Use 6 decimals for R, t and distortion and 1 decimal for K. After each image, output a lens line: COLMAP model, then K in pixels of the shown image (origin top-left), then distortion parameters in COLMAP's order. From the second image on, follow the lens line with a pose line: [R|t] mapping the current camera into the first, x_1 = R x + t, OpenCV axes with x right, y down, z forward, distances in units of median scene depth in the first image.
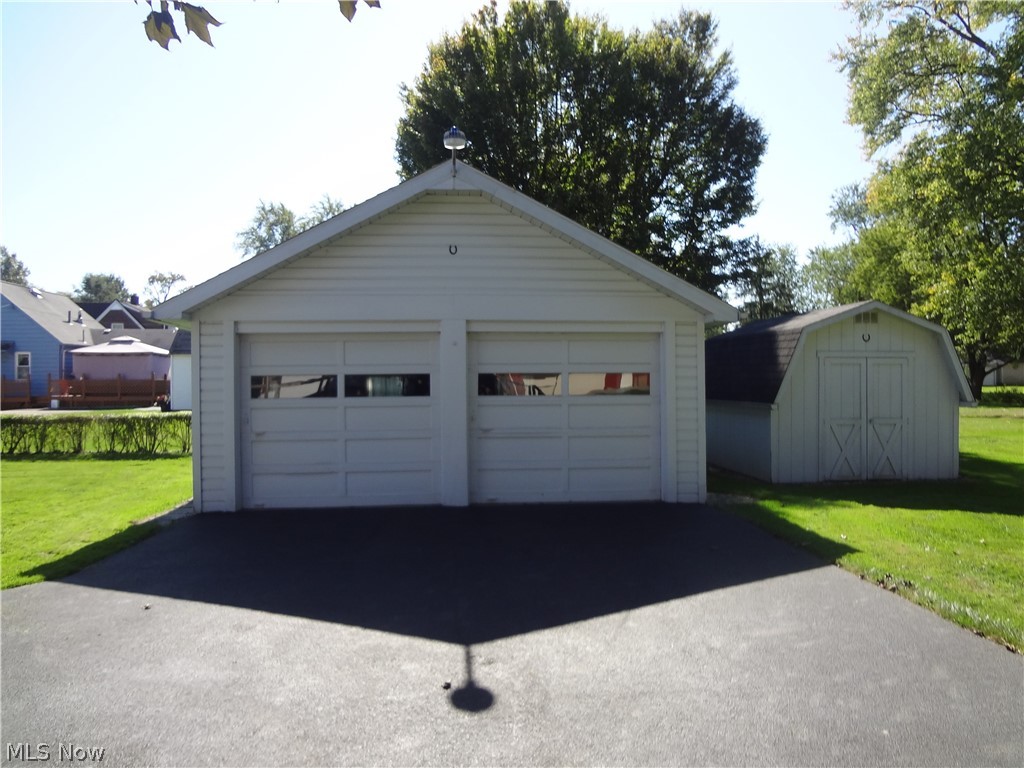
lens RADIAL K [[758.3, 0, 512.0], [0, 758.3, 384.0], [0, 0, 1]] dist [-0.049262, -0.005938]
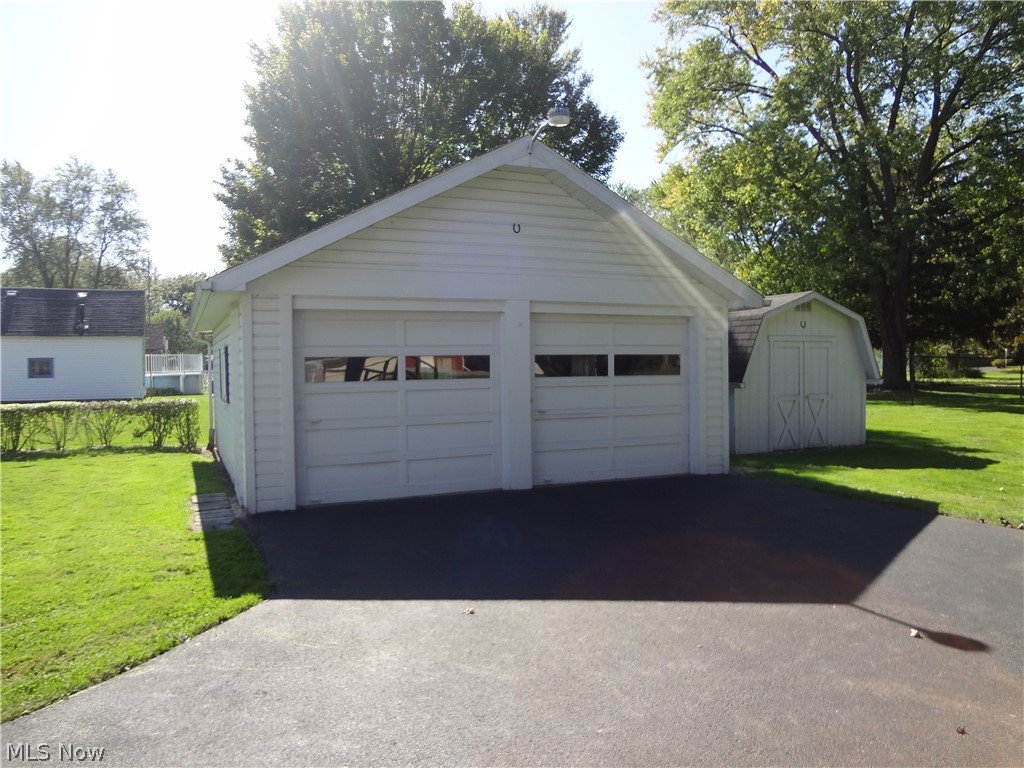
lens RADIAL K [[759.4, 0, 512.0], [0, 759.4, 384.0], [0, 0, 1]] dist [-0.045855, 0.000554]
pose [[0.946431, -0.012318, 0.322671, -0.328347], [0.005976, 0.999769, 0.020638, 0.003053], [-0.322851, -0.017604, 0.946286, 0.057612]]
